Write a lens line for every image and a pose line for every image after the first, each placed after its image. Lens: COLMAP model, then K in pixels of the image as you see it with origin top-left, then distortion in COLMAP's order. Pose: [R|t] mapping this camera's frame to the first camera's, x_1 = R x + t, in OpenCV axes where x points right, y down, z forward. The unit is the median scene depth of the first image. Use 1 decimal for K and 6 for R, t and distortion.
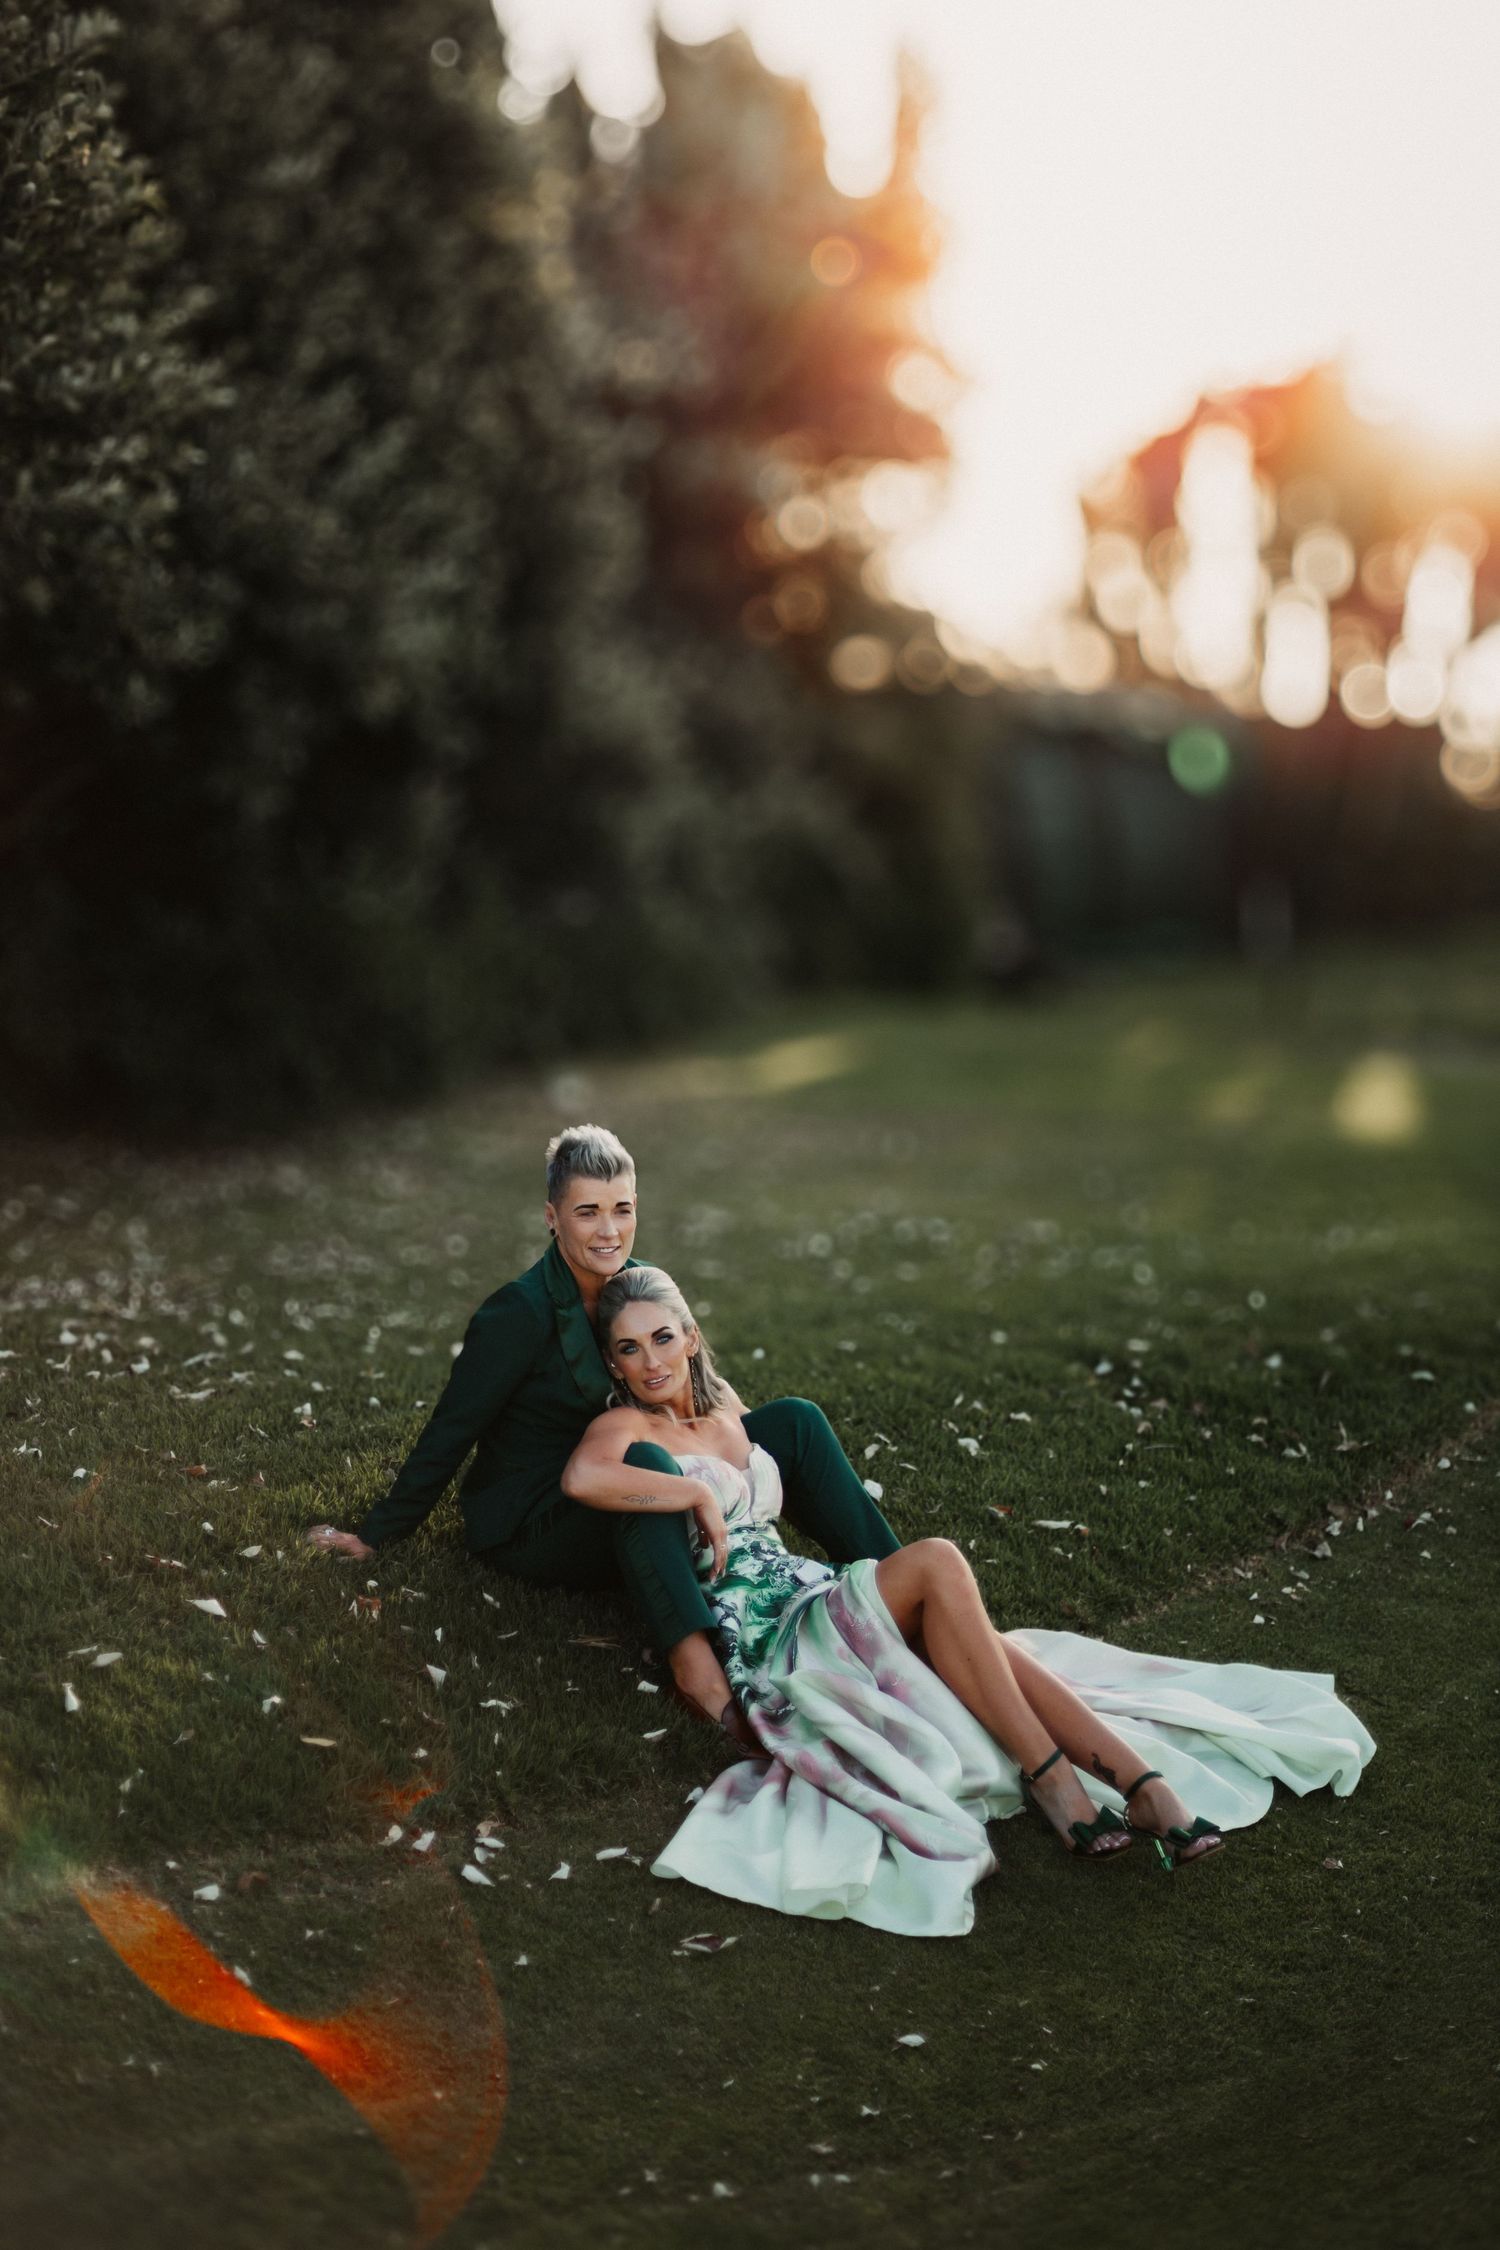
lens RADIAL K [[3317.0, 0, 749.5], [0, 3317.0, 1120.5], [0, 0, 1]] dist [-0.014340, 0.000000]
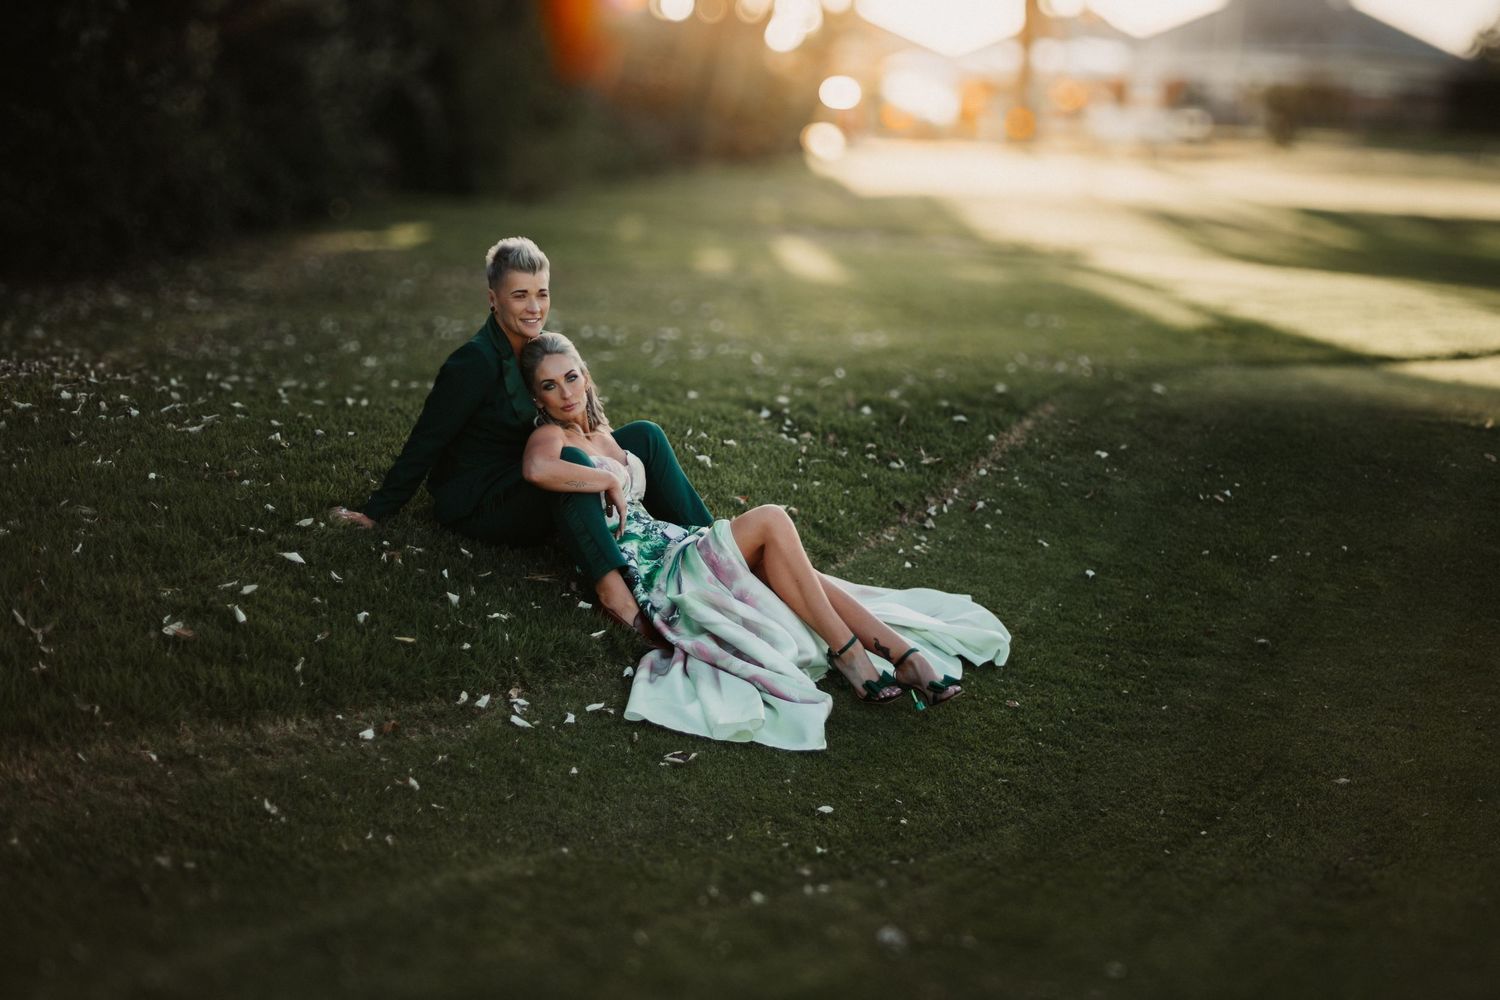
lens RADIAL K [[2211.4, 0, 753.5], [0, 2211.4, 506.0], [0, 0, 1]] dist [-0.014340, 0.000000]
pose [[0.973967, -0.013110, 0.226309, -0.183404], [-0.008243, 0.995618, 0.093152, 0.030196], [-0.226539, -0.092593, 0.969591, 0.001654]]
